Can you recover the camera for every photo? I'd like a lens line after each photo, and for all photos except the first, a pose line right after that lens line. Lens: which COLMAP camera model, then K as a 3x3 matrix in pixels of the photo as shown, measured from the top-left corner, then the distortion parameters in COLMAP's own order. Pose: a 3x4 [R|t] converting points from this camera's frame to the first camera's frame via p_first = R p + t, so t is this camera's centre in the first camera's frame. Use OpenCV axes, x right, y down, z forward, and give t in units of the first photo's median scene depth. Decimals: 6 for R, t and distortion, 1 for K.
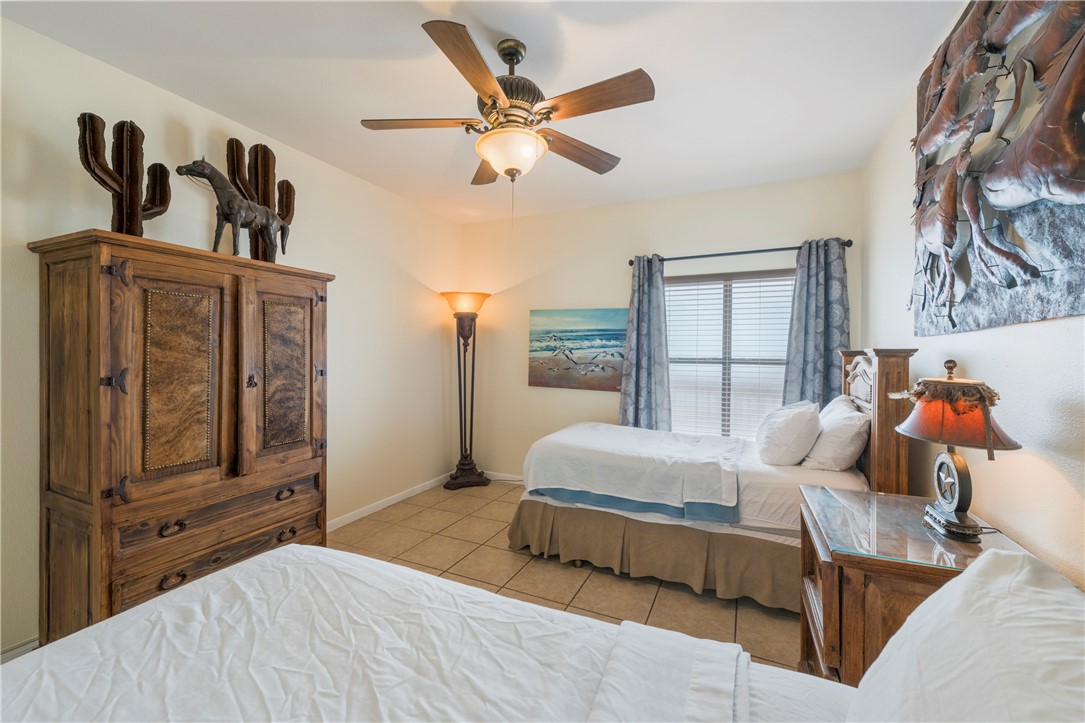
lens RADIAL K [[437.8, 0, 544.0], [0, 437.8, 355.6], [0, 0, 1]] dist [-0.000359, 0.000033]
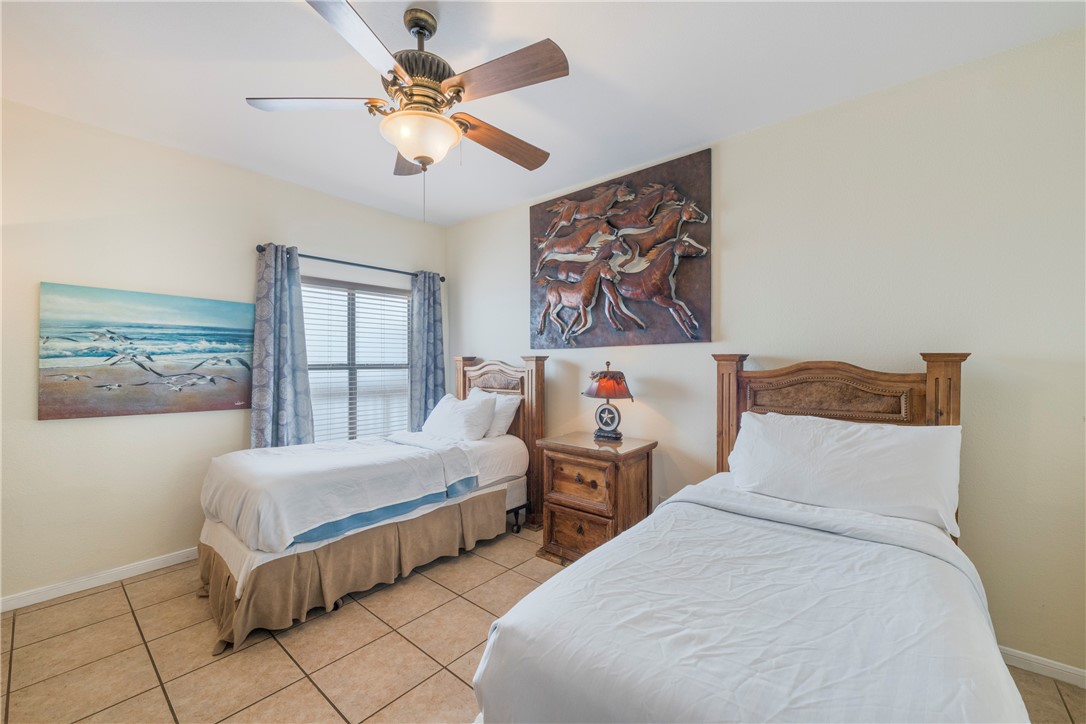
lens RADIAL K [[426.8, 0, 565.4], [0, 426.8, 364.3], [0, 0, 1]] dist [0.000166, 0.000039]
pose [[0.238435, -0.015759, 0.971031, -0.449661], [0.009083, 0.999861, 0.013997, -0.002832], [-0.971116, 0.005483, 0.238545, 0.263113]]
